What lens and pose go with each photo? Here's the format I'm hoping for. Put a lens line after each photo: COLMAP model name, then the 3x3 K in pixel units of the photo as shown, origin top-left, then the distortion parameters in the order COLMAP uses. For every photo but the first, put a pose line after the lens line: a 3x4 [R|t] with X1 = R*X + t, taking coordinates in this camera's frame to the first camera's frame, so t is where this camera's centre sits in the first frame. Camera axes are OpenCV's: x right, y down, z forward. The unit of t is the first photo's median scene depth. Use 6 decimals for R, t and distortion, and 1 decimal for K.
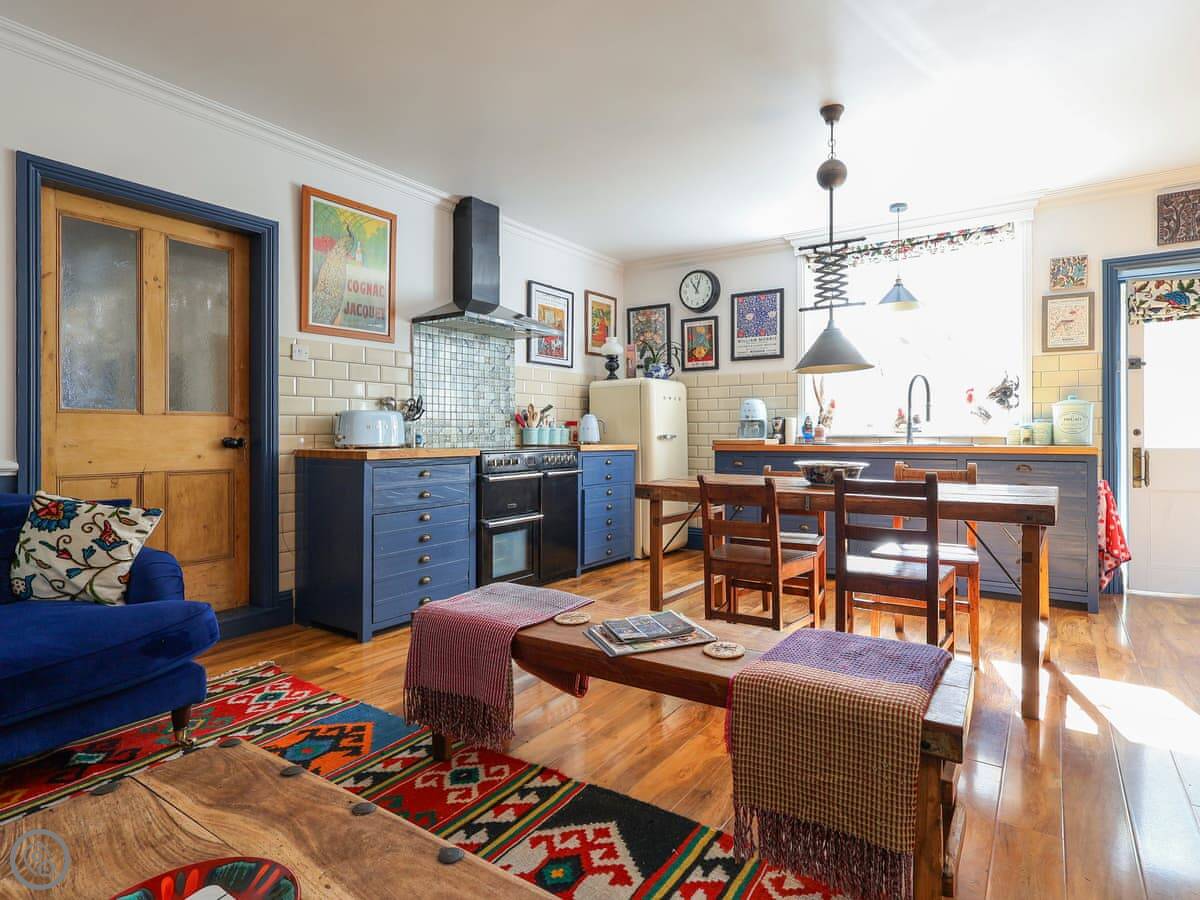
lens RADIAL K [[639.8, 0, 631.8], [0, 639.8, 432.3], [0, 0, 1]] dist [0.000203, 0.000358]
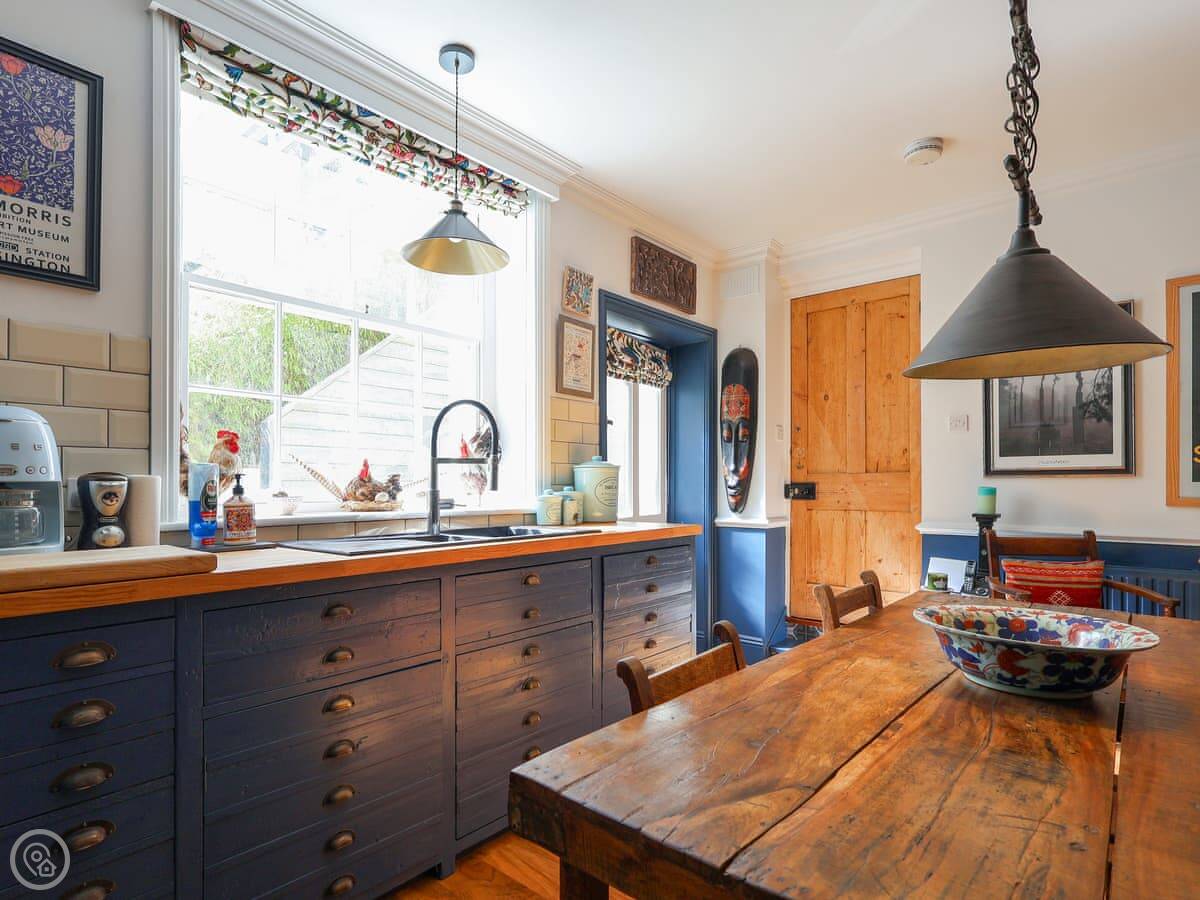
lens RADIAL K [[639.7, 0, 582.8], [0, 639.7, 482.1], [0, 0, 1]] dist [-0.000926, 0.000250]
pose [[0.142956, 0.006534, 0.989707, -0.056781], [-0.000540, 0.999979, -0.006523, -0.019074], [-0.989729, 0.000398, 0.142957, 0.809634]]
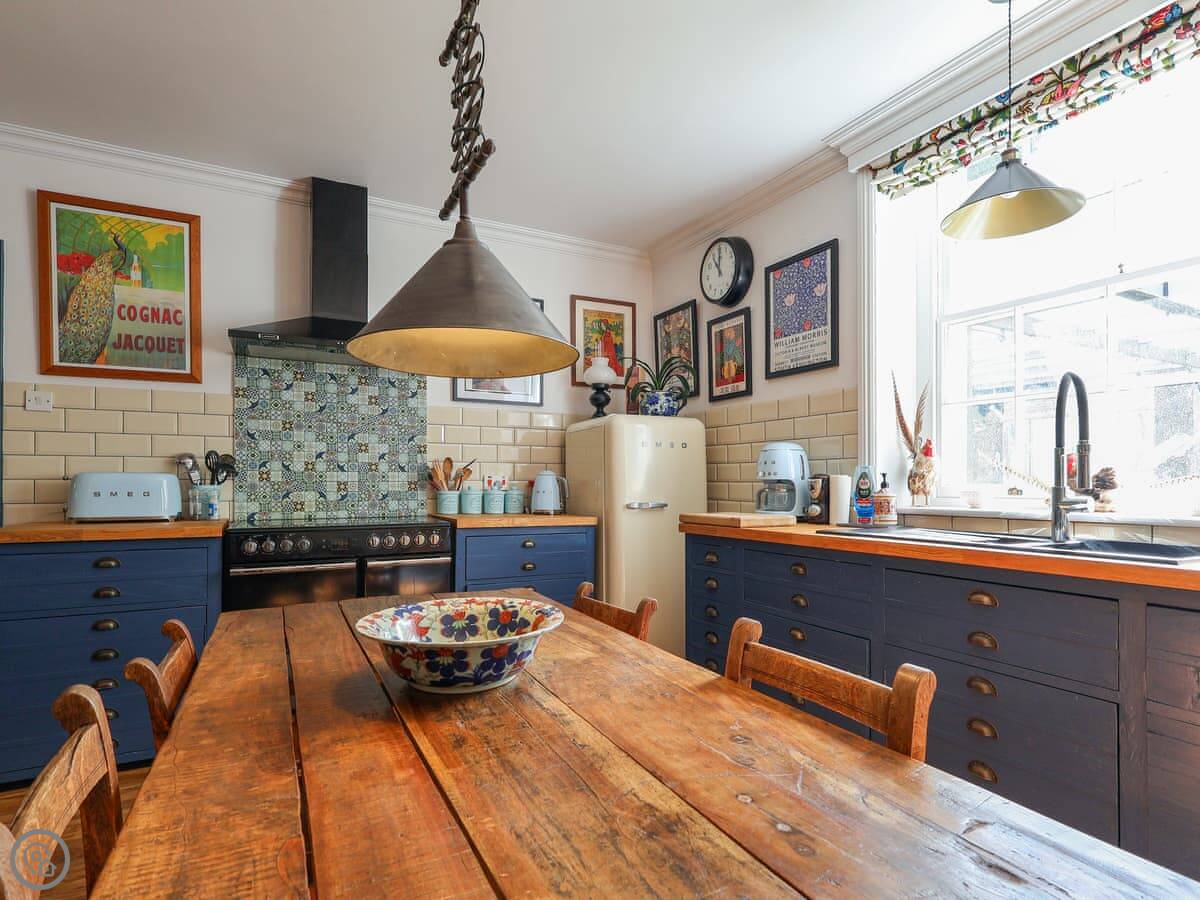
lens RADIAL K [[641.7, 0, 615.3], [0, 641.7, 481.5], [0, 0, 1]] dist [0.001361, 0.000267]
pose [[0.879543, 0.001769, -0.475817, 0.379198], [-0.001896, 0.999998, 0.000213, -0.019405], [0.475816, 0.000714, 0.879544, 0.486362]]
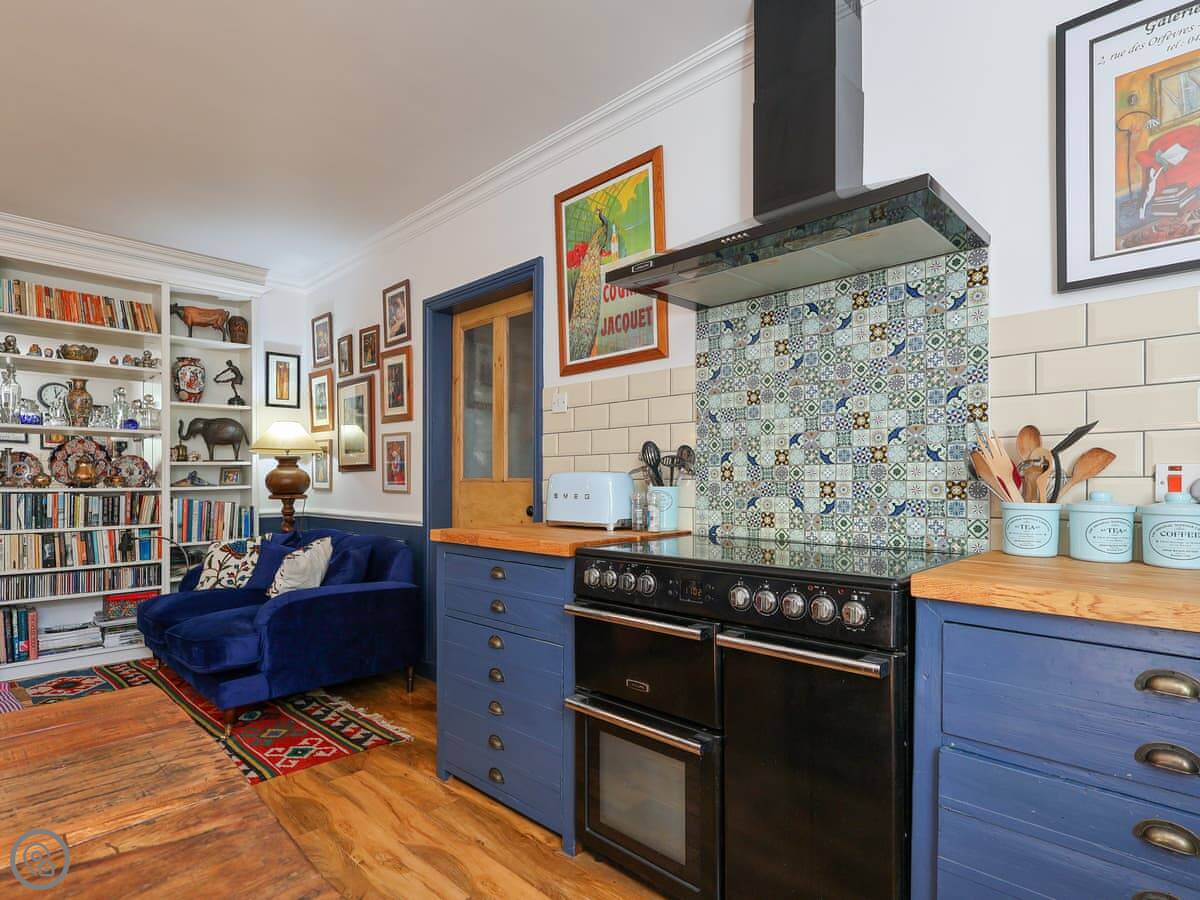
lens RADIAL K [[641.1, 0, 586.4], [0, 641.1, 480.5], [0, 0, 1]] dist [-0.000779, 0.000417]
pose [[-0.197460, -0.001908, -0.980309, 0.208690], [0.001281, 0.999997, -0.002205, -0.018382], [0.980310, -0.001691, -0.197457, 0.911807]]
